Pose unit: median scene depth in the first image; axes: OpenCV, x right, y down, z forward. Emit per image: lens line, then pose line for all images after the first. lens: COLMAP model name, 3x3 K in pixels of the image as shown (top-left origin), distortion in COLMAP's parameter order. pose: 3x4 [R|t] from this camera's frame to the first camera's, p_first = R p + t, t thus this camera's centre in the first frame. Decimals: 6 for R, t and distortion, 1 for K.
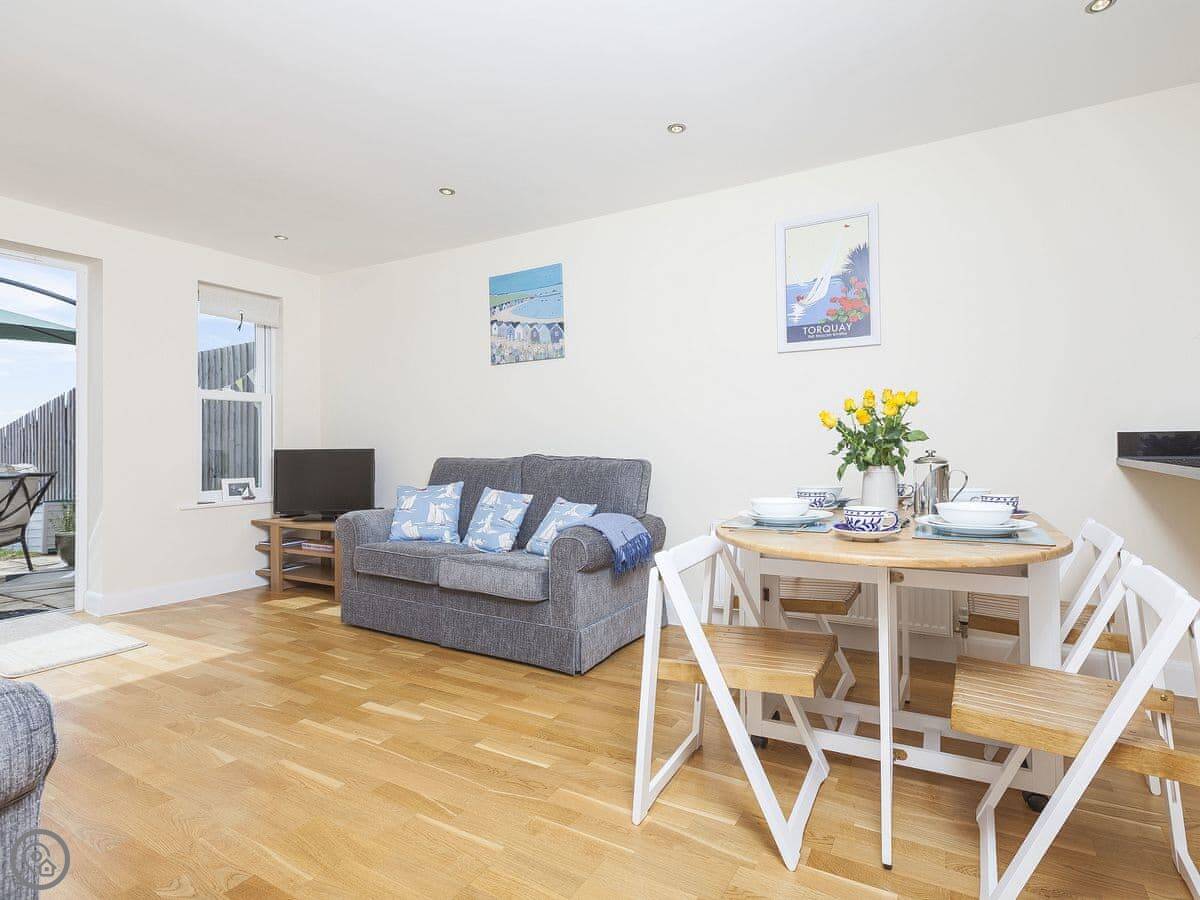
lens RADIAL K [[629.8, 0, 631.7], [0, 629.8, 439.8], [0, 0, 1]] dist [-0.000274, -0.000630]
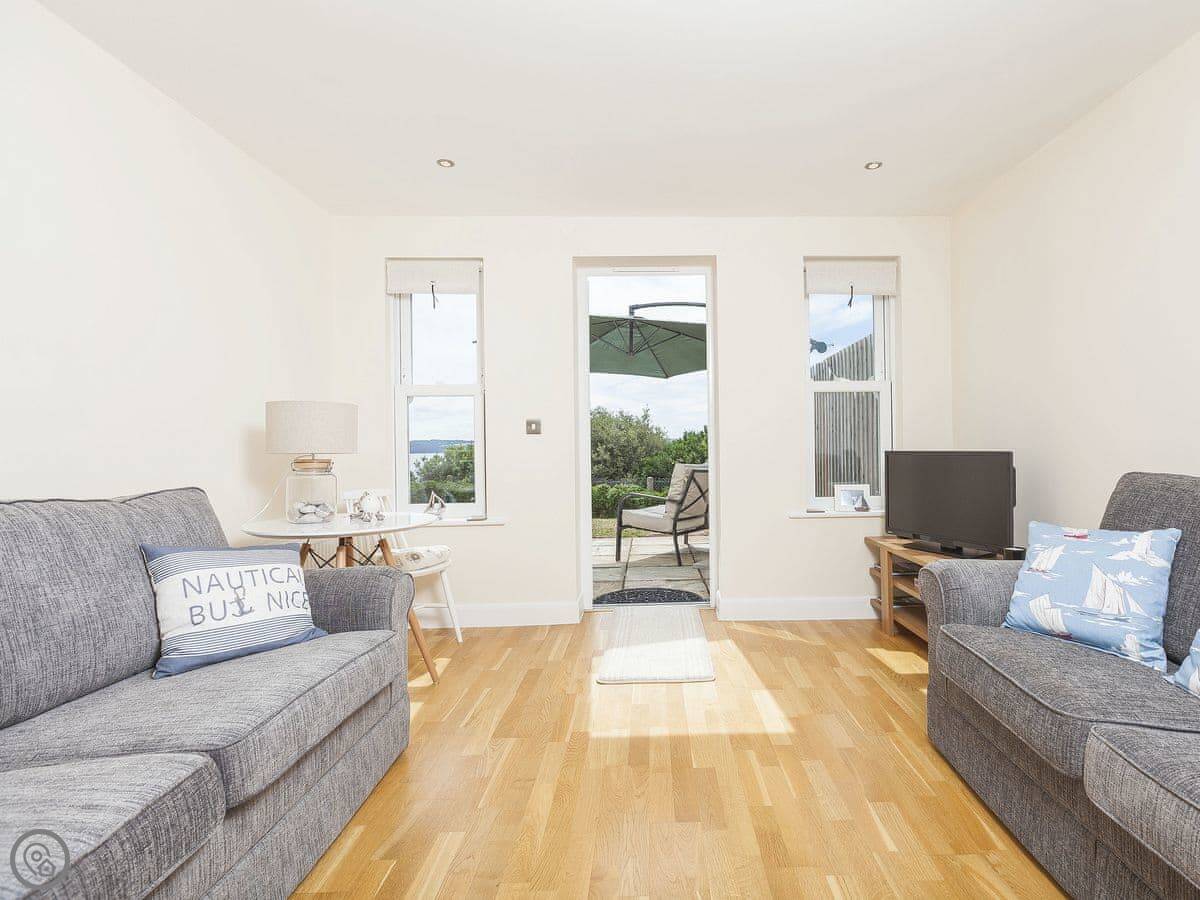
lens RADIAL K [[629.8, 0, 631.7], [0, 629.8, 439.8], [0, 0, 1]] dist [-0.000274, -0.000630]
pose [[0.518249, -0.005241, -0.855214, -0.067777], [0.014901, 0.999885, 0.002902, -0.004947], [0.855100, -0.014248, 0.518267, 0.348693]]
